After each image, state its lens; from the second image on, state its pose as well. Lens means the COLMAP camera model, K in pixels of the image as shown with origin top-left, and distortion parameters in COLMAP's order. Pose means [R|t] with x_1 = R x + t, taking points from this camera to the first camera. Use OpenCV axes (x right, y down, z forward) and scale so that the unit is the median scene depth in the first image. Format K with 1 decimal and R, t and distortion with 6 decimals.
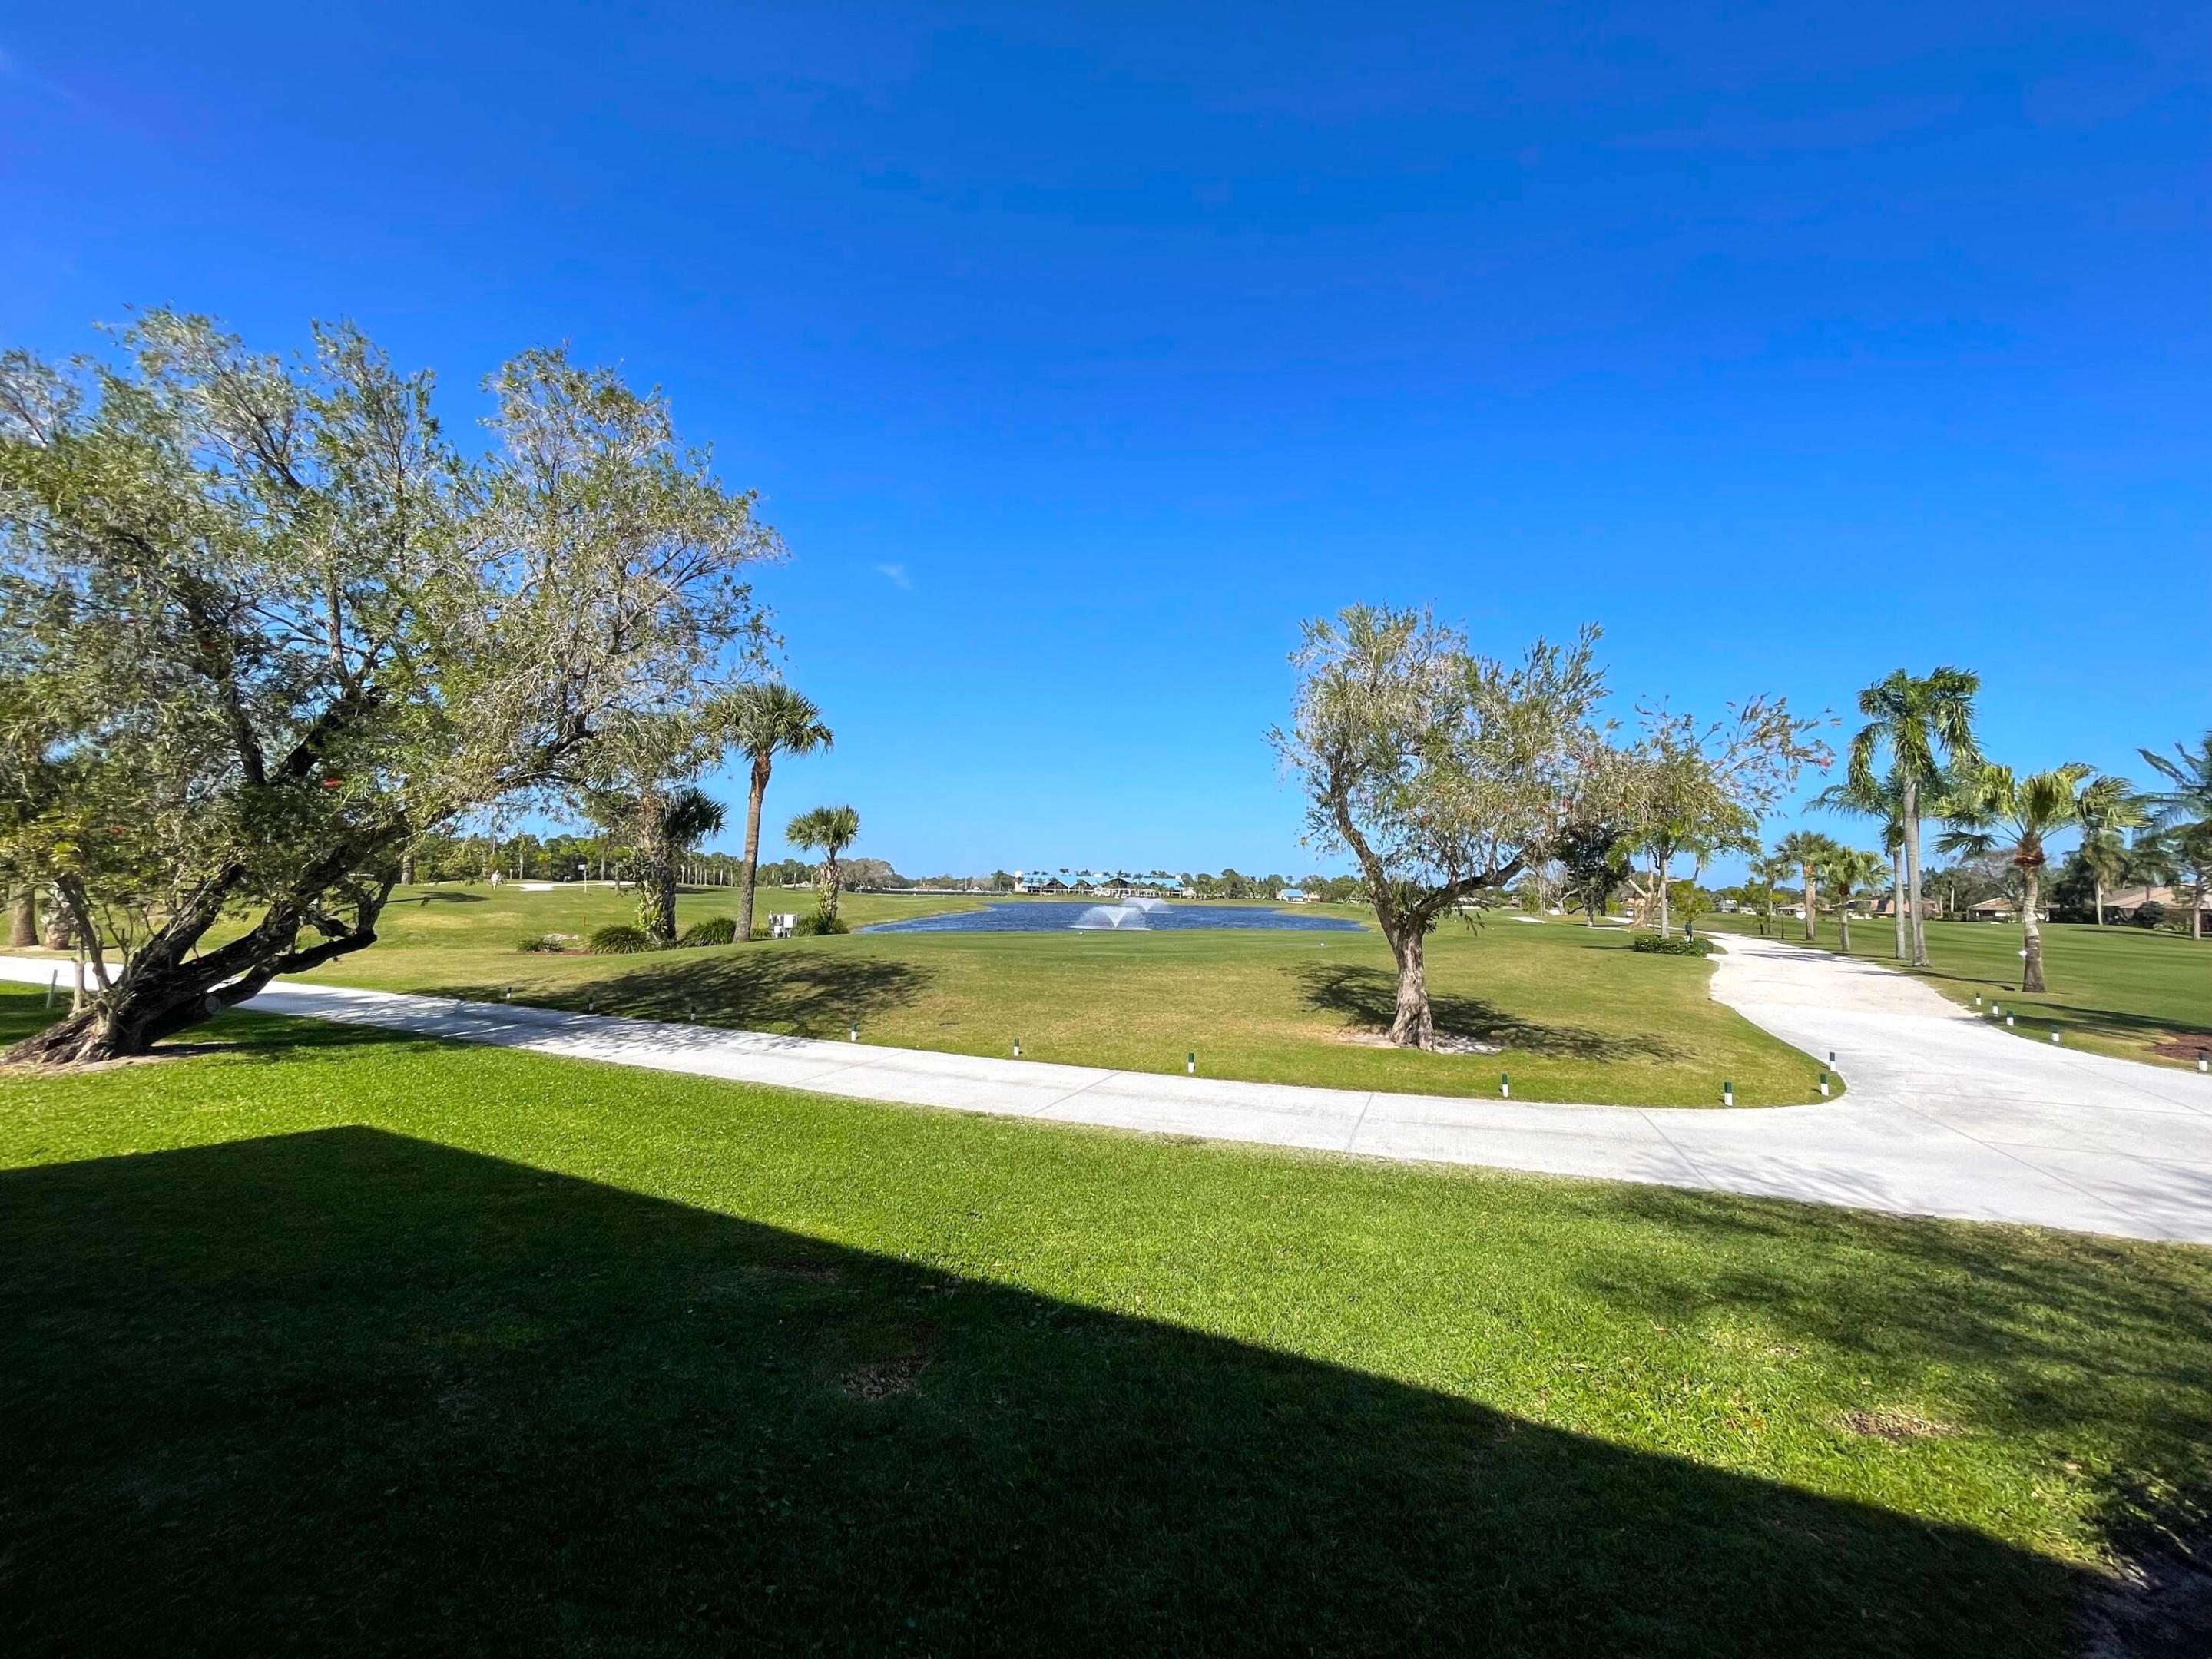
lens RADIAL K [[900.0, 0, 1102.4], [0, 900.0, 833.3], [0, 0, 1]] dist [-0.000901, 0.001261]
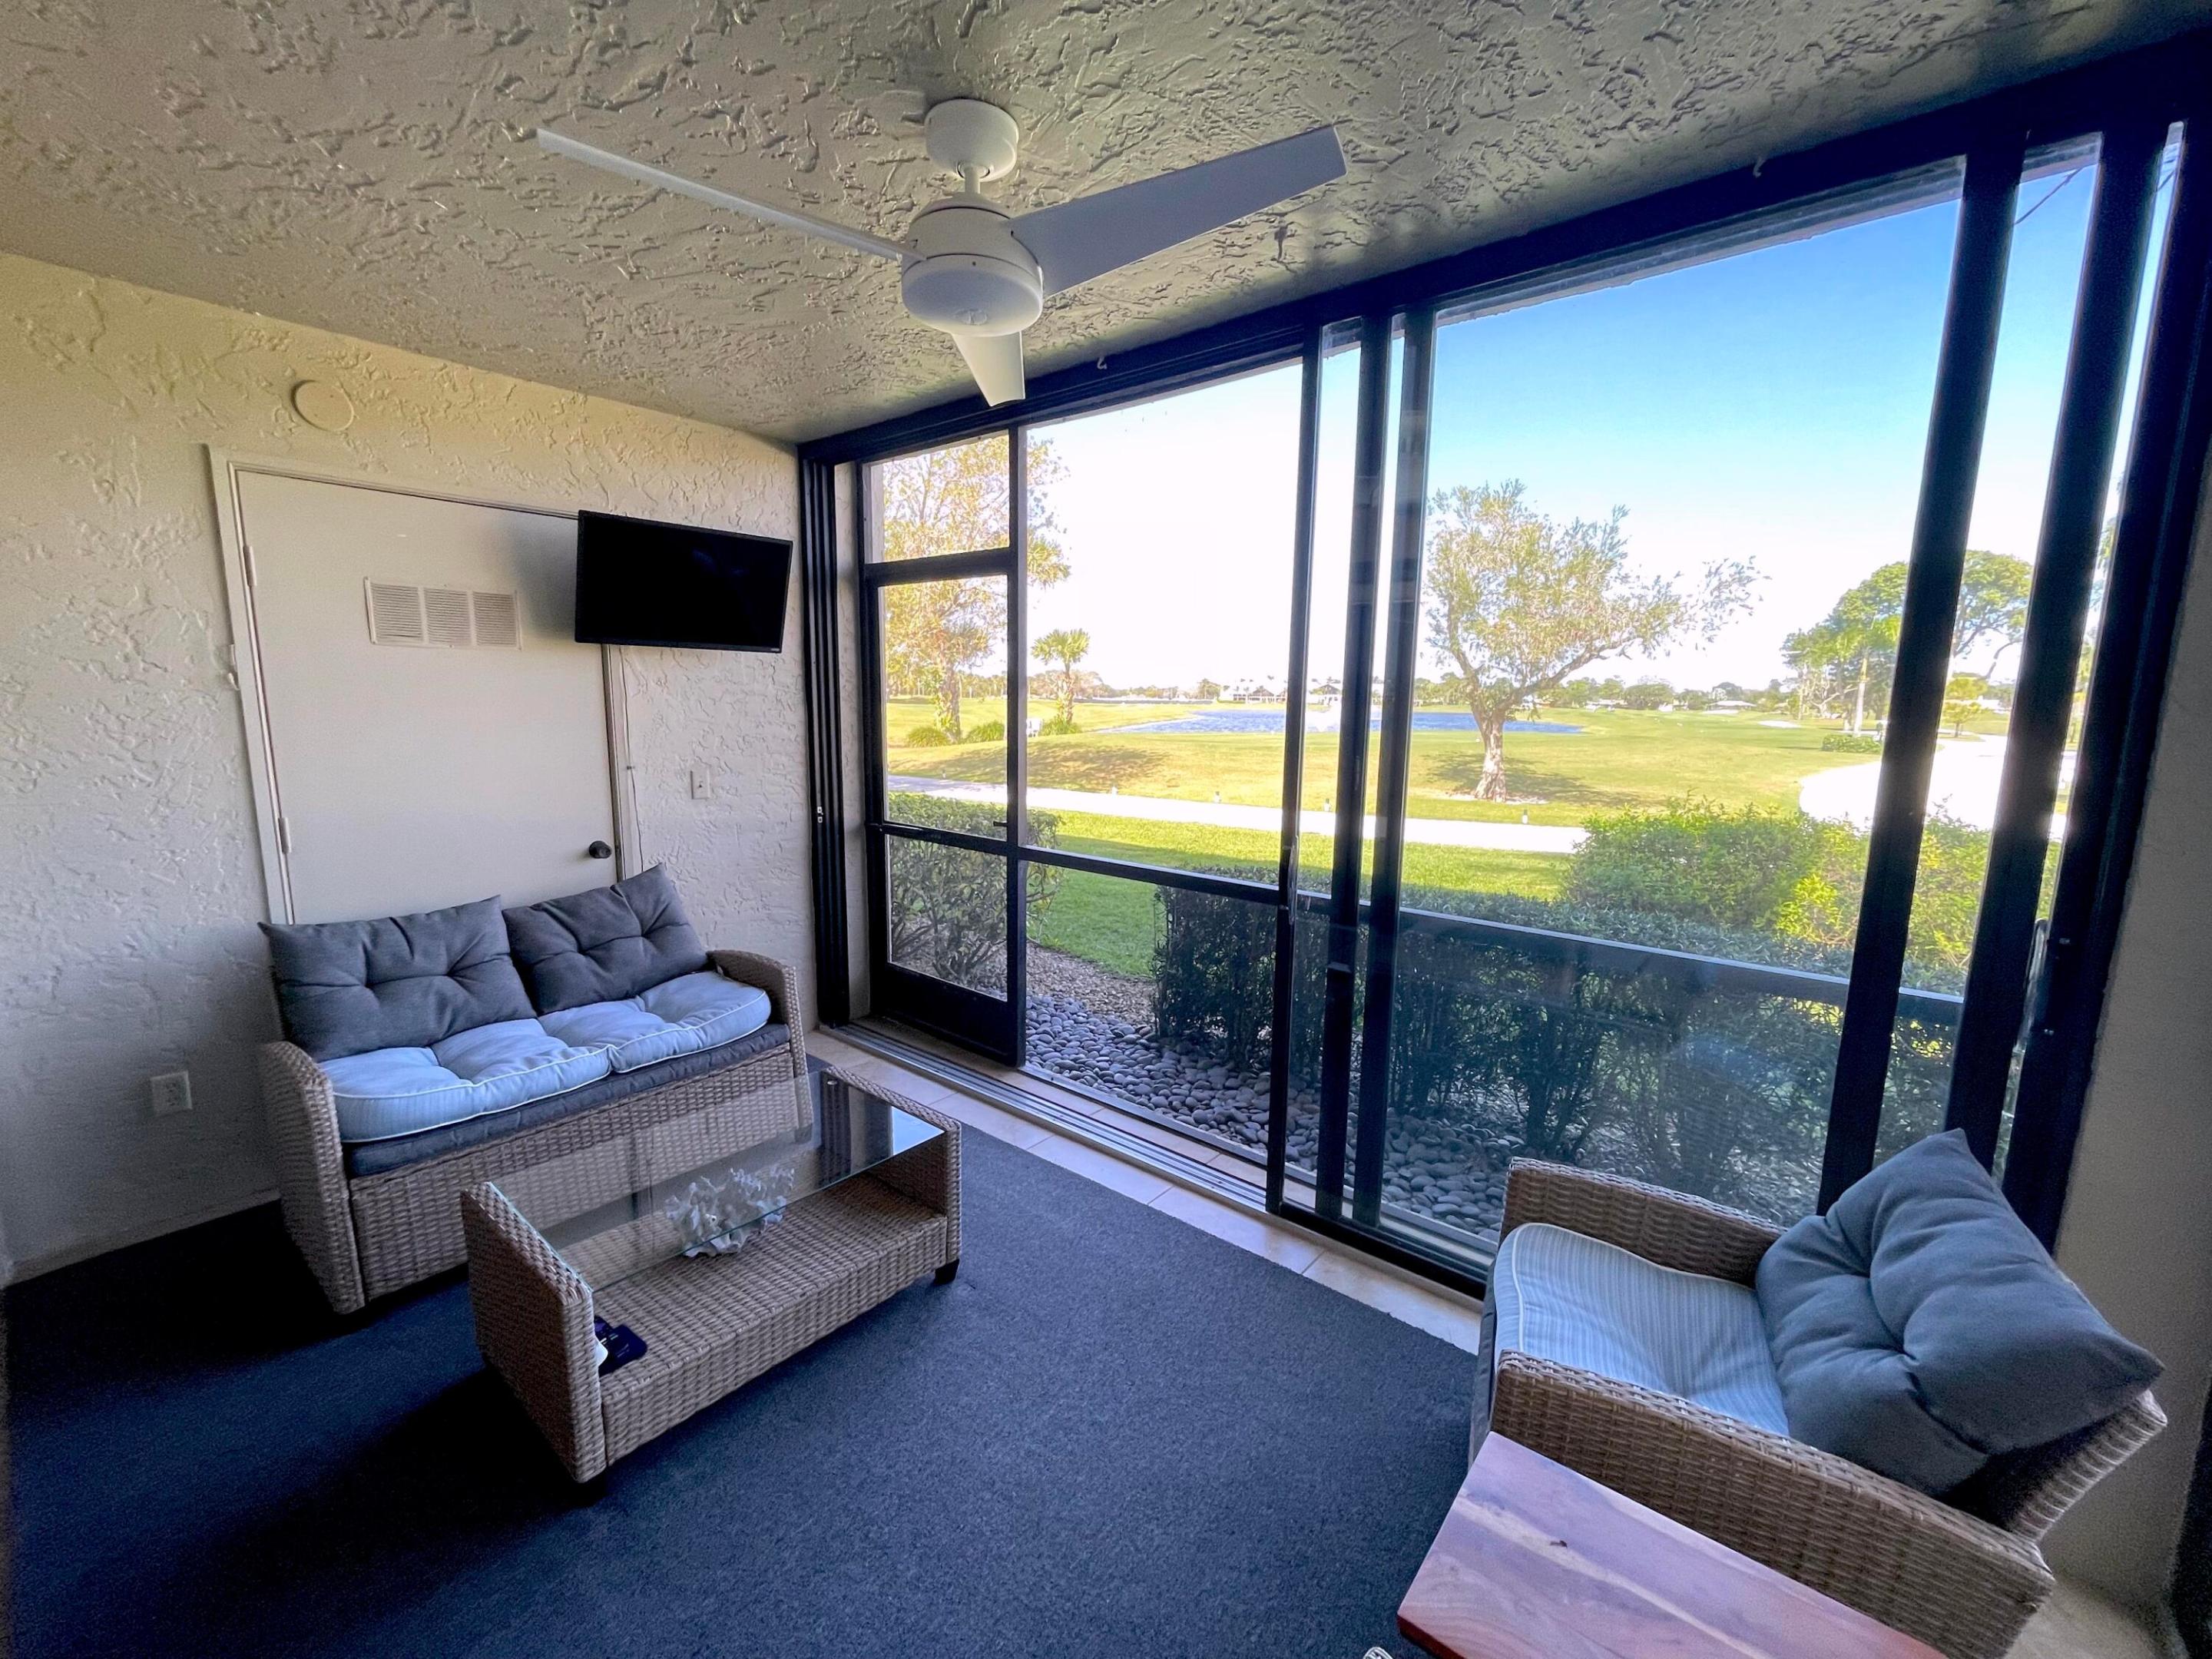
lens RADIAL K [[900.0, 0, 1102.4], [0, 900.0, 833.3], [0, 0, 1]] dist [-0.000901, 0.001261]
pose [[0.974569, 0.022470, -0.222958, 0.052804], [0.024908, 0.977932, 0.207431, -0.031284], [0.222699, -0.207709, 0.952503, -0.547036]]
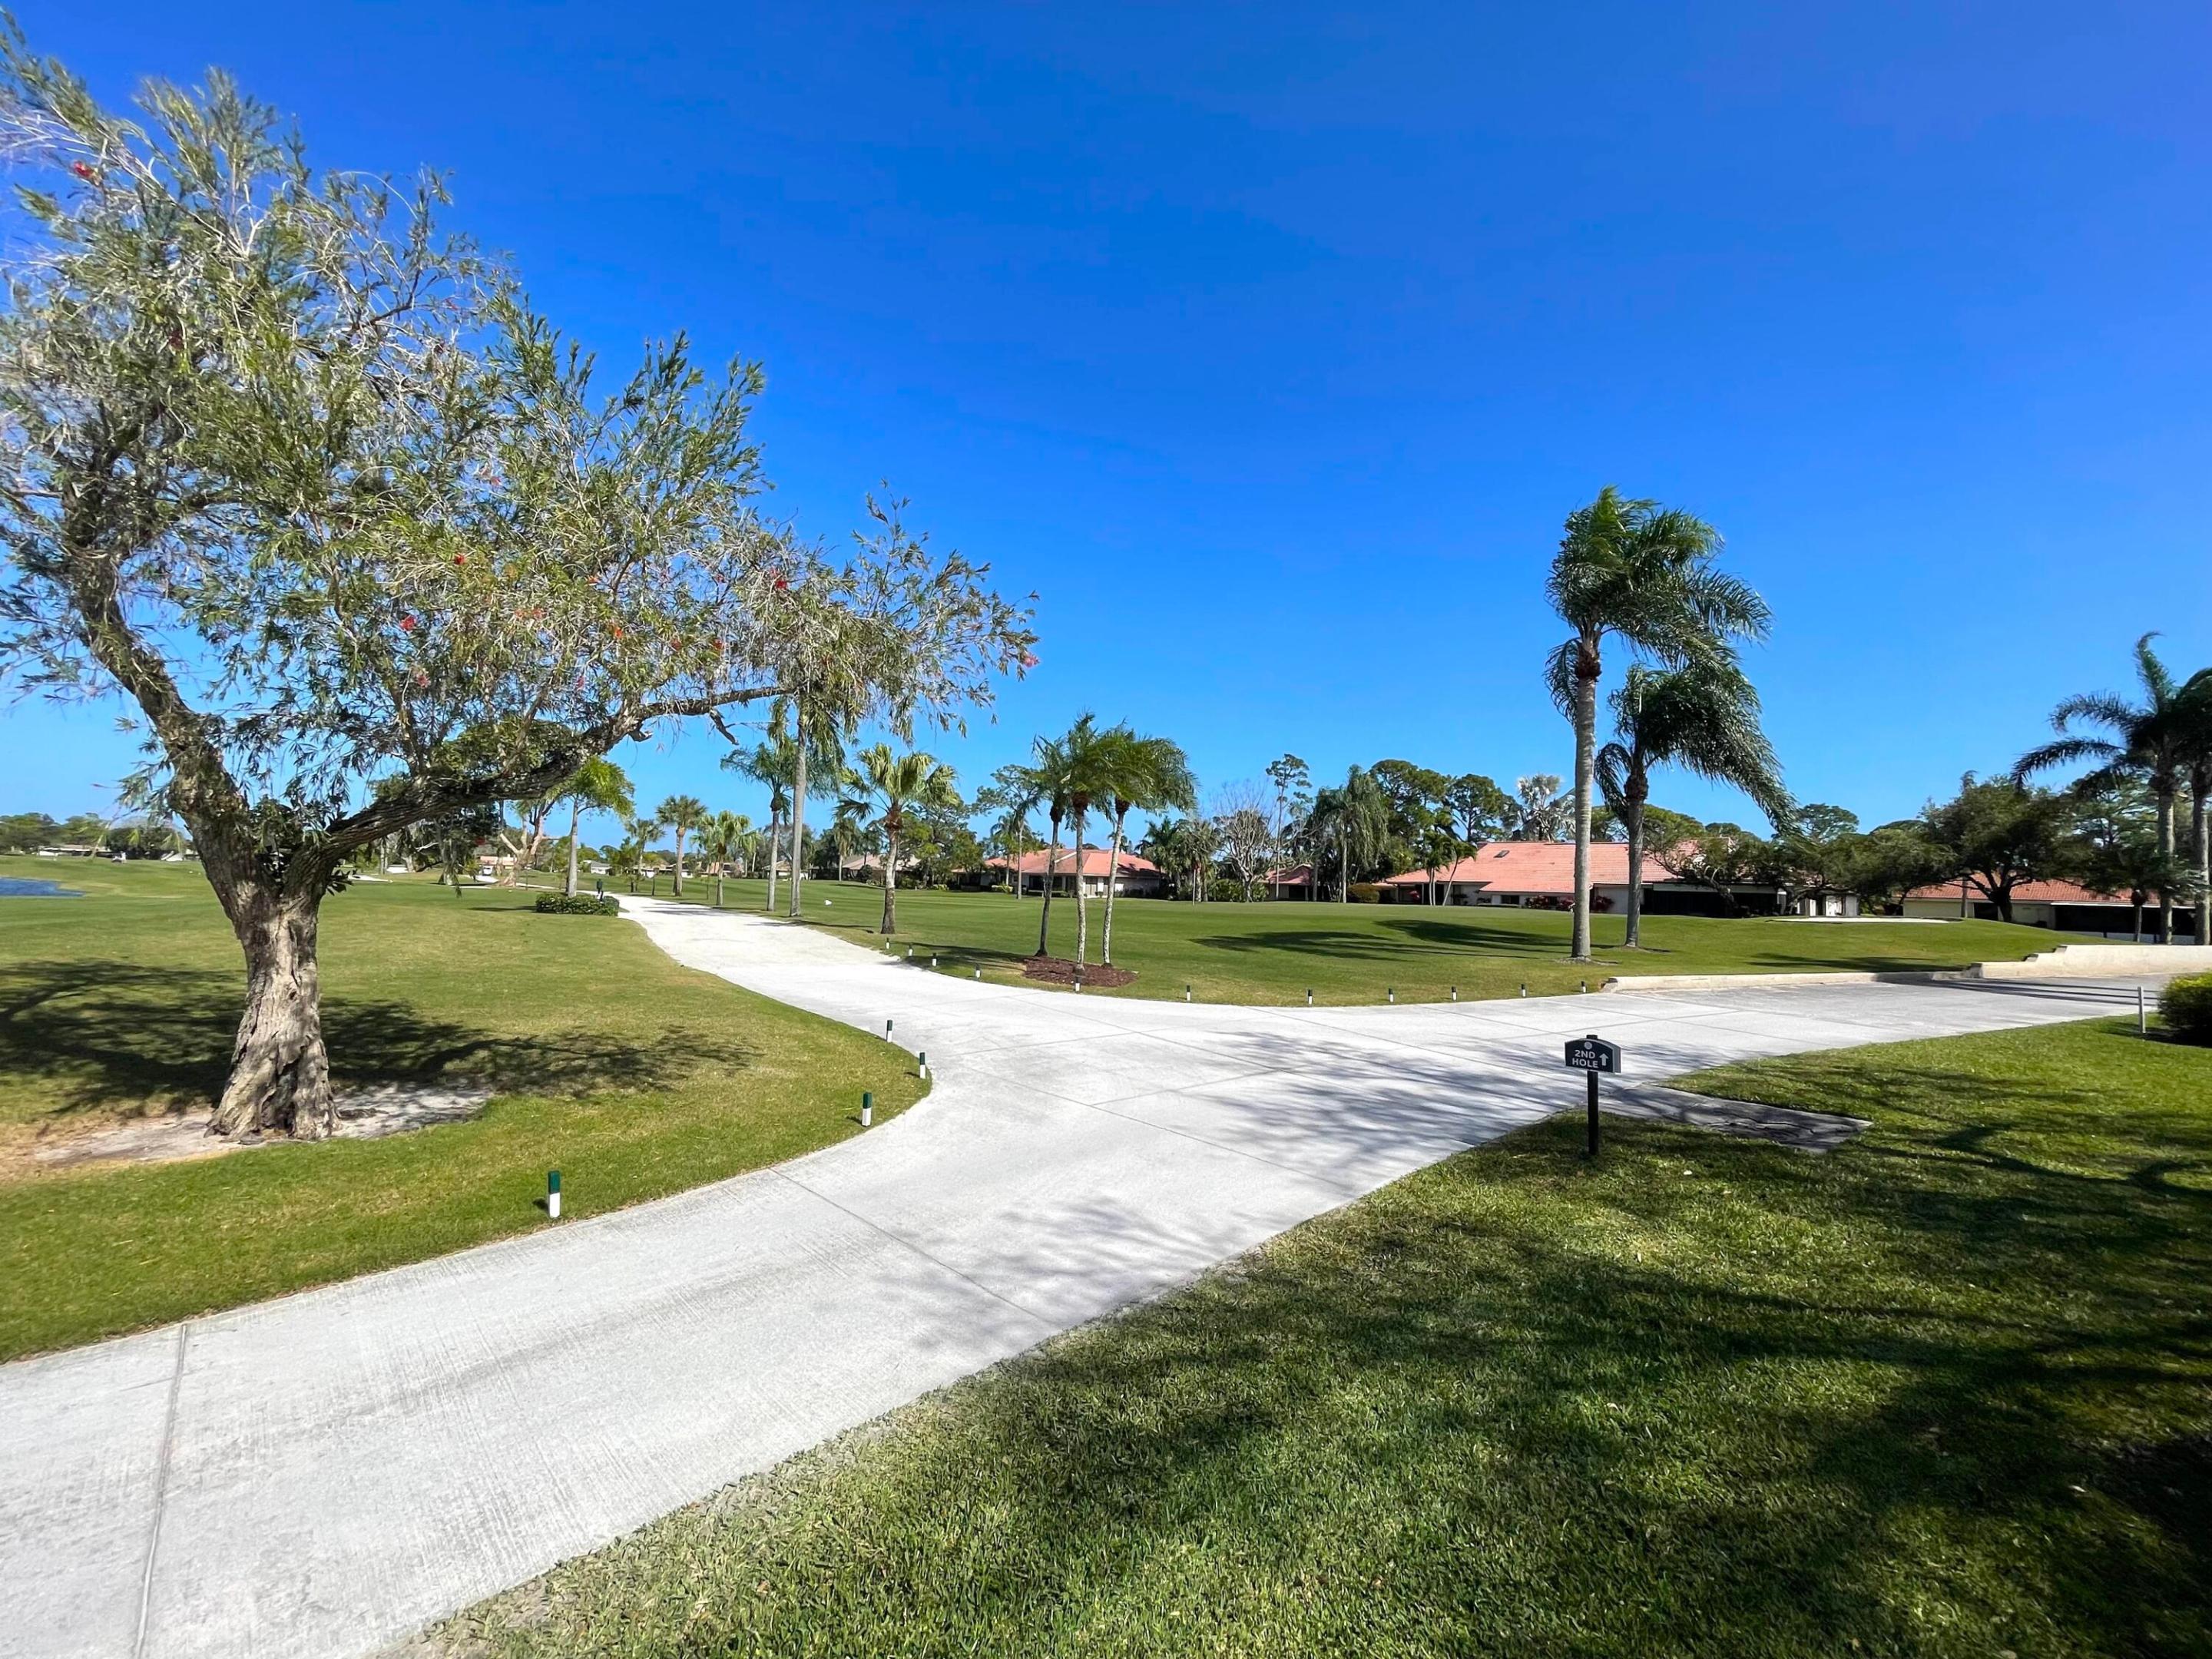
lens RADIAL K [[900.0, 0, 1102.4], [0, 900.0, 833.3], [0, 0, 1]] dist [-0.000901, 0.001261]
pose [[0.419366, 0.043839, 0.906758, 0.092253], [-0.084185, 0.996407, -0.009239, 0.048861], [-0.903905, -0.072460, 0.421550, 0.415484]]
